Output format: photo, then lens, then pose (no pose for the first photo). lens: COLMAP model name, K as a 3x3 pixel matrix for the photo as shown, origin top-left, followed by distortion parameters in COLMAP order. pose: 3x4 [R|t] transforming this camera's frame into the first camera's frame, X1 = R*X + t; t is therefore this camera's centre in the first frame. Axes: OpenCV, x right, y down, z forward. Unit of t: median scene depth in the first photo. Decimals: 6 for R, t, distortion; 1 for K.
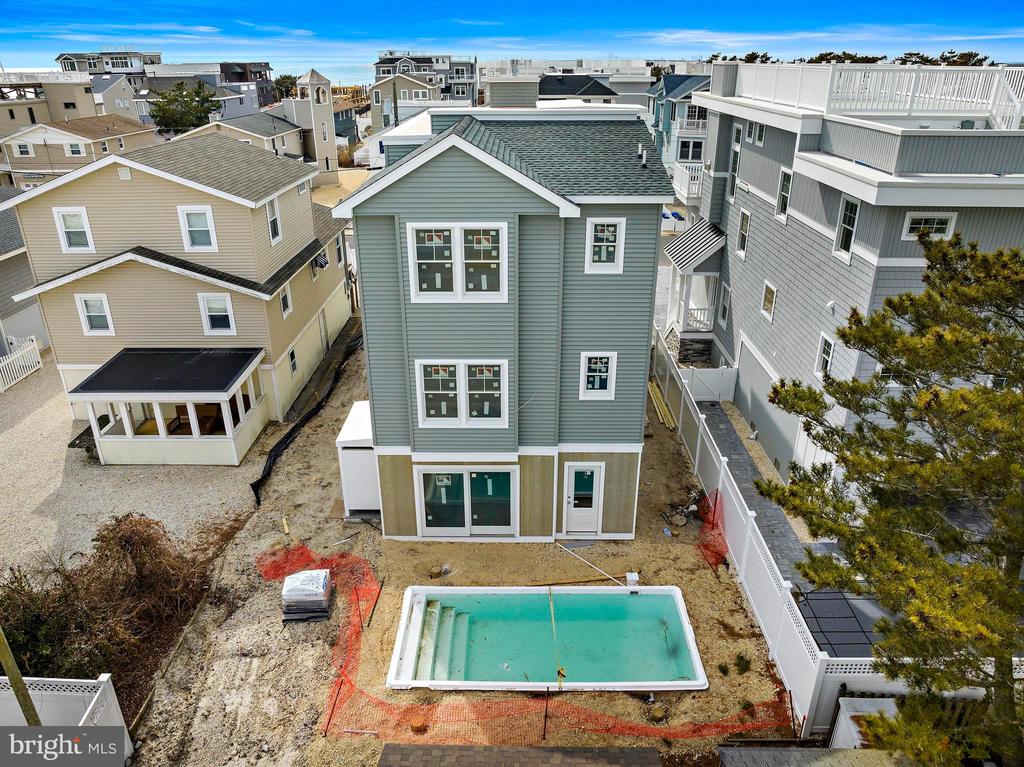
lens RADIAL K [[719.6, 0, 512.0], [0, 719.6, 383.5], [0, 0, 1]] dist [-0.035523, 0.000501]
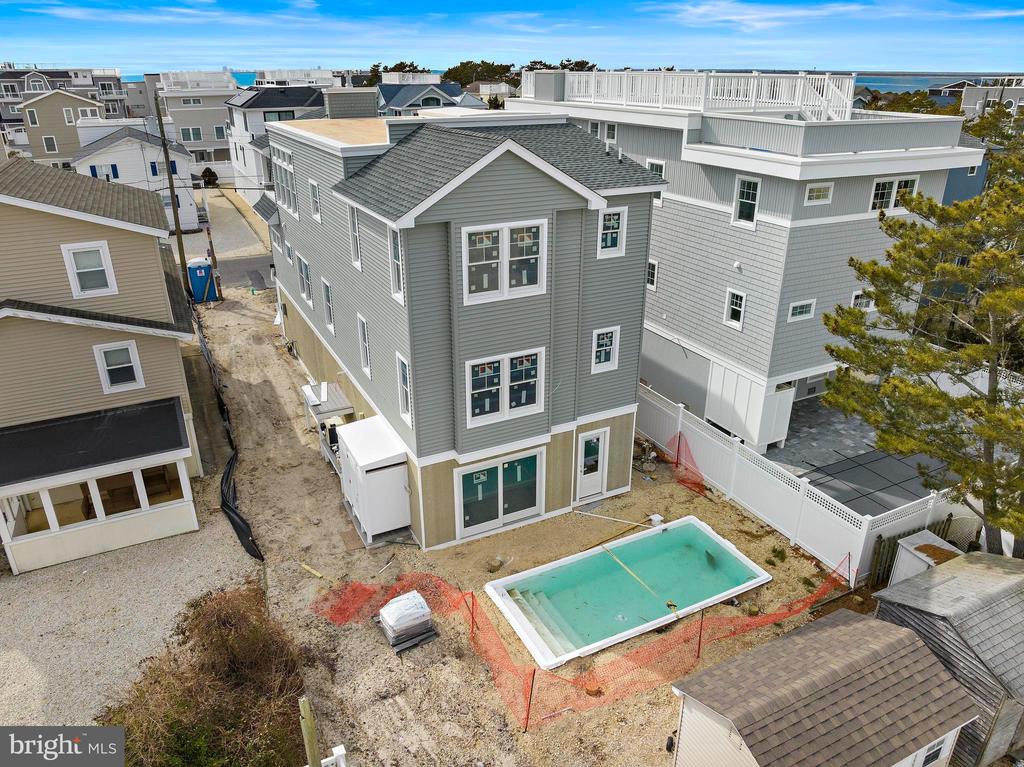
lens RADIAL K [[716.9, 0, 512.0], [0, 716.9, 383.5], [0, 0, 1]] dist [-0.031058, -0.000109]
pose [[0.888346, -0.183521, 0.420906, -0.489943], [0.188567, 0.981602, 0.030010, -0.019917], [-0.418670, 0.052710, 0.906608, 0.049729]]
